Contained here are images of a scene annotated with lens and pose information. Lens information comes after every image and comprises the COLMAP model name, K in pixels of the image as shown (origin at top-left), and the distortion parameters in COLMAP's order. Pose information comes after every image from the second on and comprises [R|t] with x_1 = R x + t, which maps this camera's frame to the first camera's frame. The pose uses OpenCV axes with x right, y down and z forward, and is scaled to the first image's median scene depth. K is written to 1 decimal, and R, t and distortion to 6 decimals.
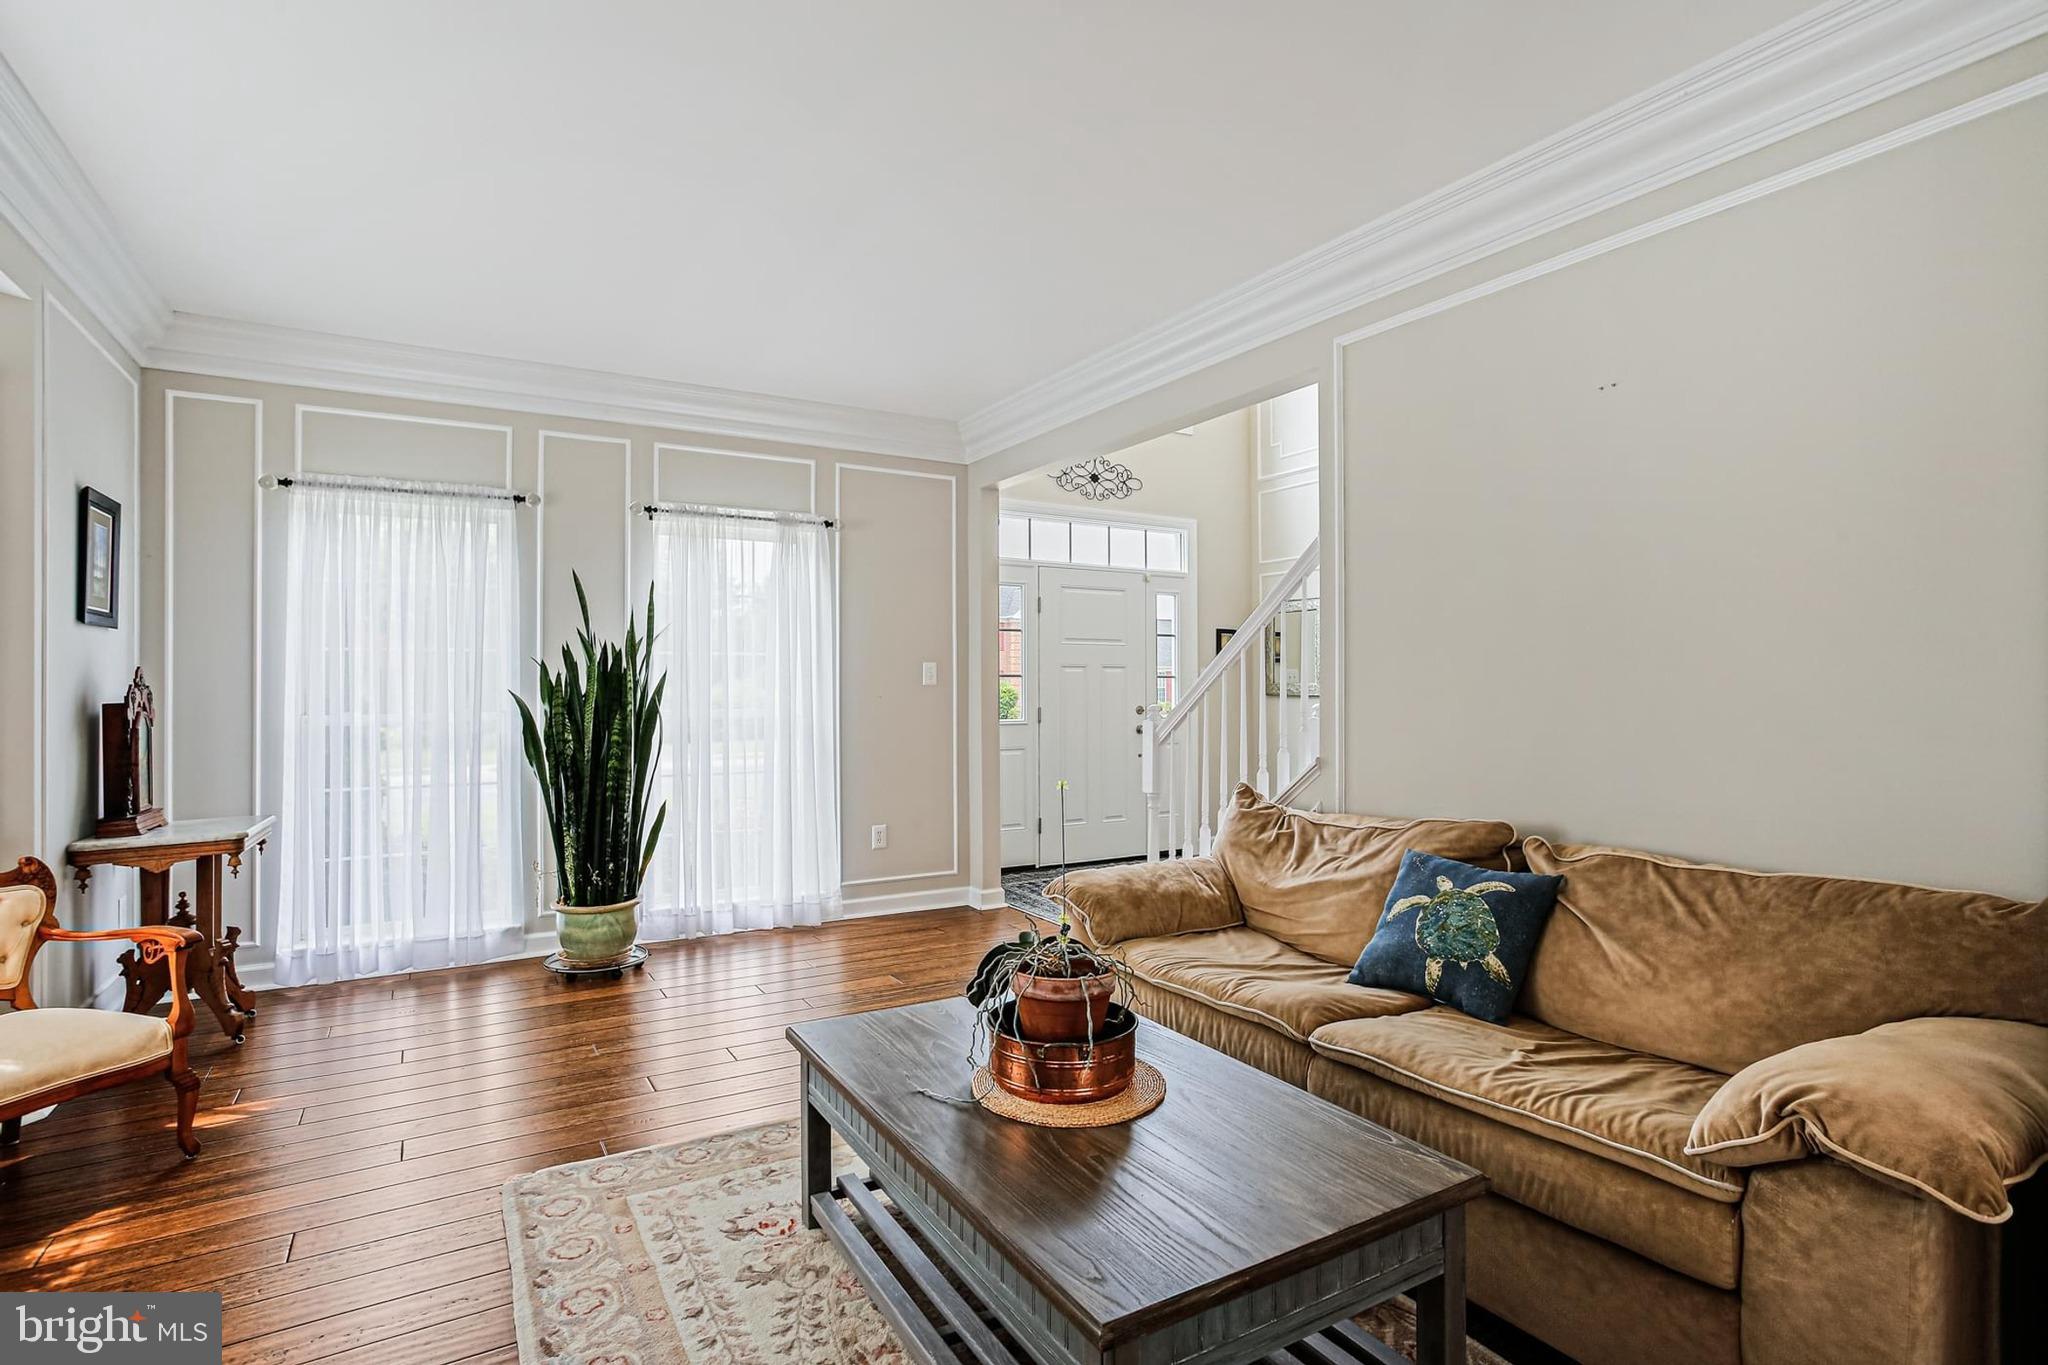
lens RADIAL K [[996.6, 0, 1027.8], [0, 996.6, 674.2], [0, 0, 1]] dist [-0.011462, 0.001551]
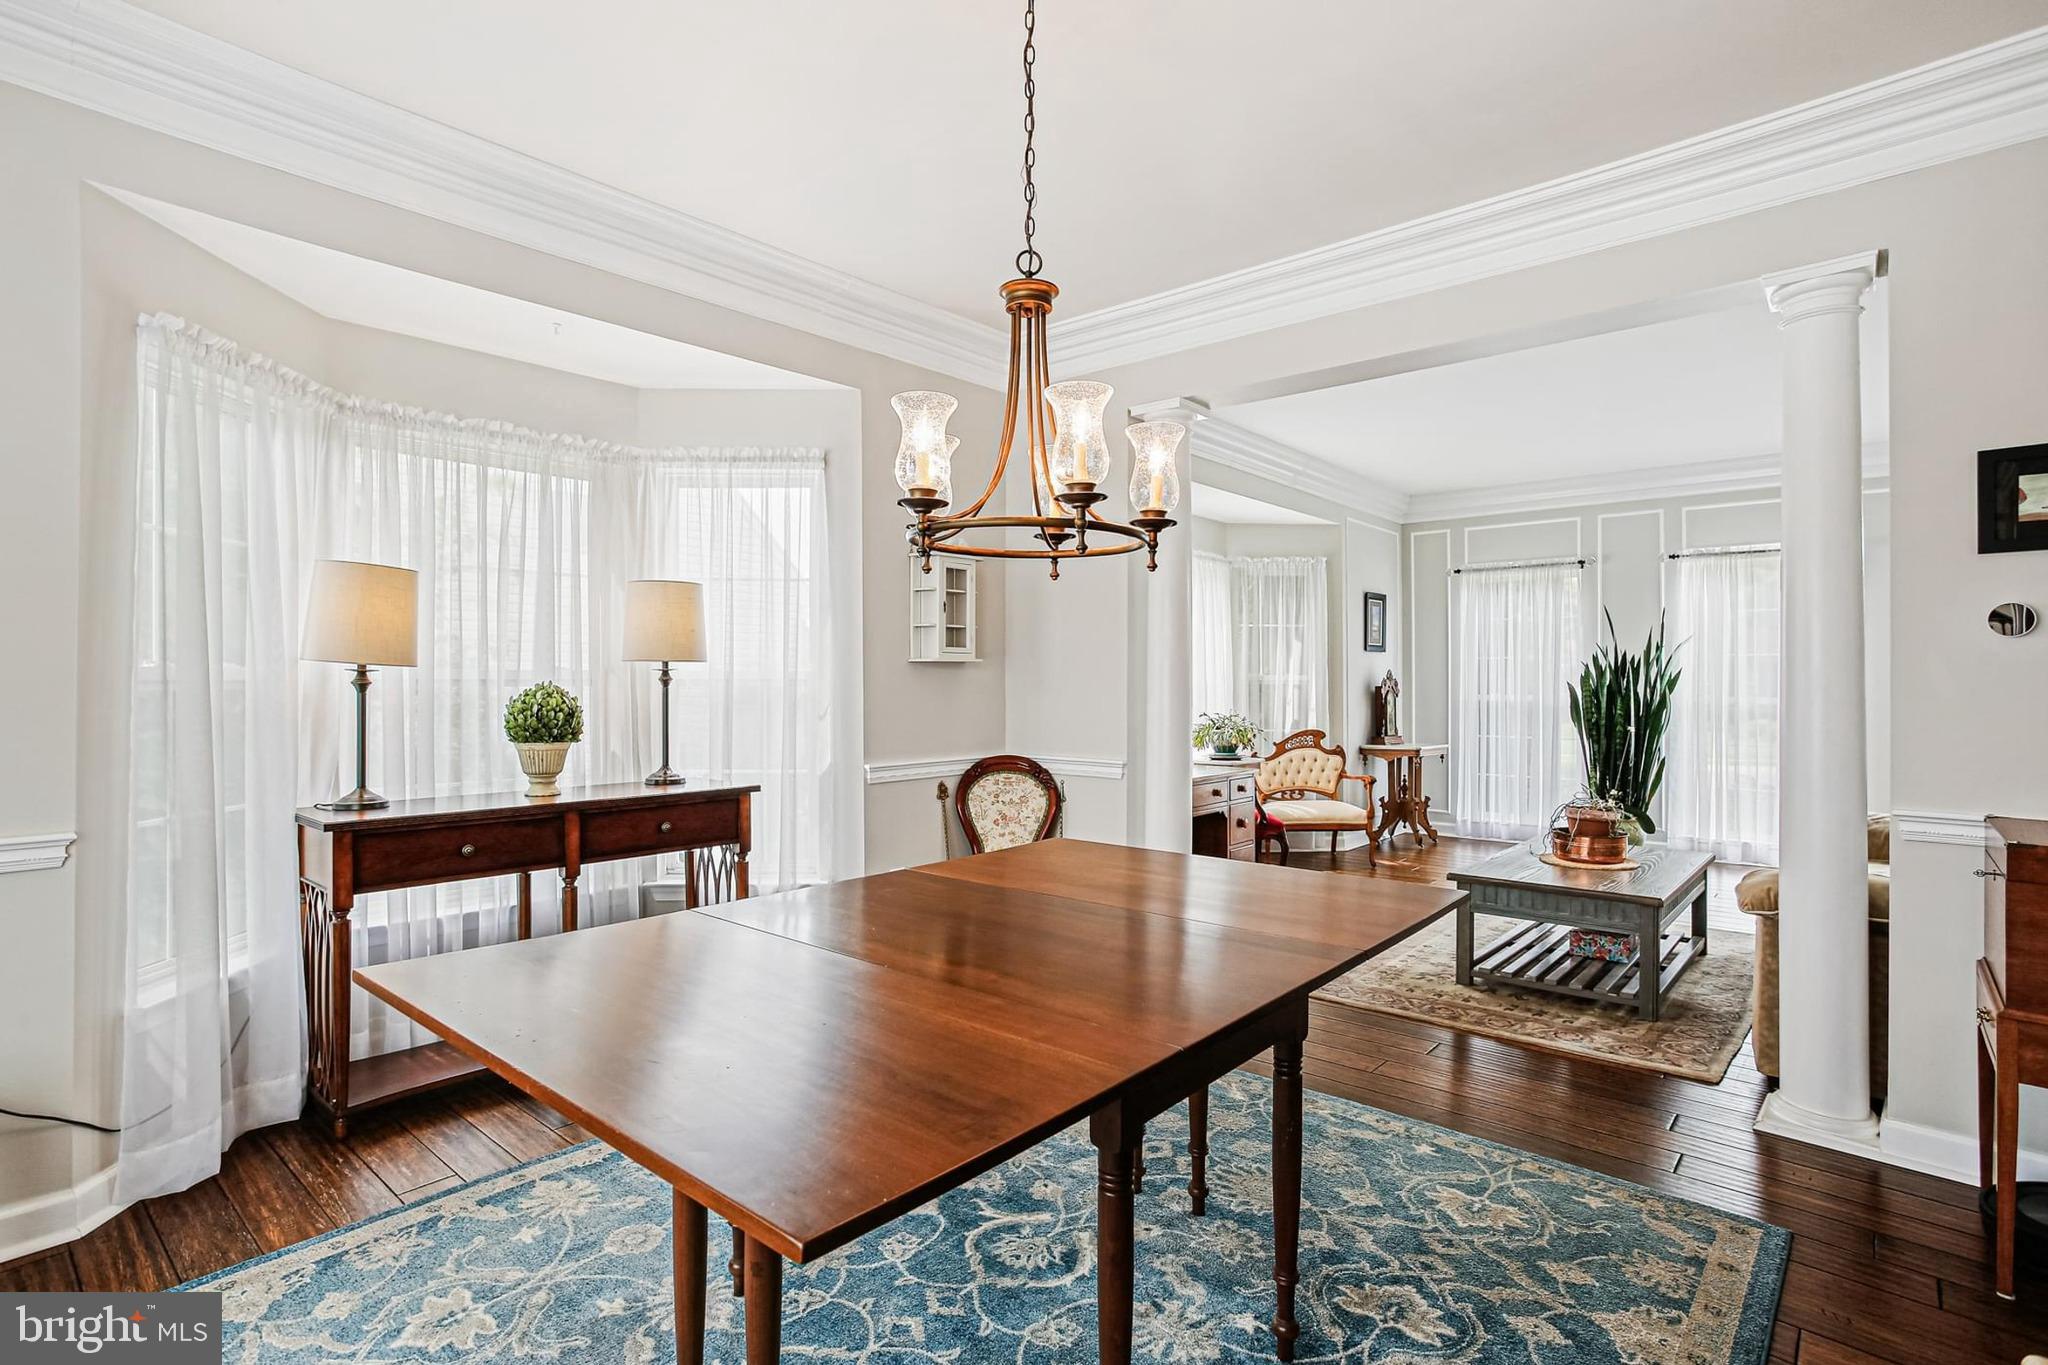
lens RADIAL K [[996.6, 0, 1022.0], [0, 996.6, 681.8], [0, 0, 1]] dist [-0.011462, 0.001551]
pose [[0.321146, 0.004473, -0.947019, 0.811326], [0.004688, 0.999969, 0.006313, 0.001420], [0.947018, -0.006467, 0.321115, -0.420264]]
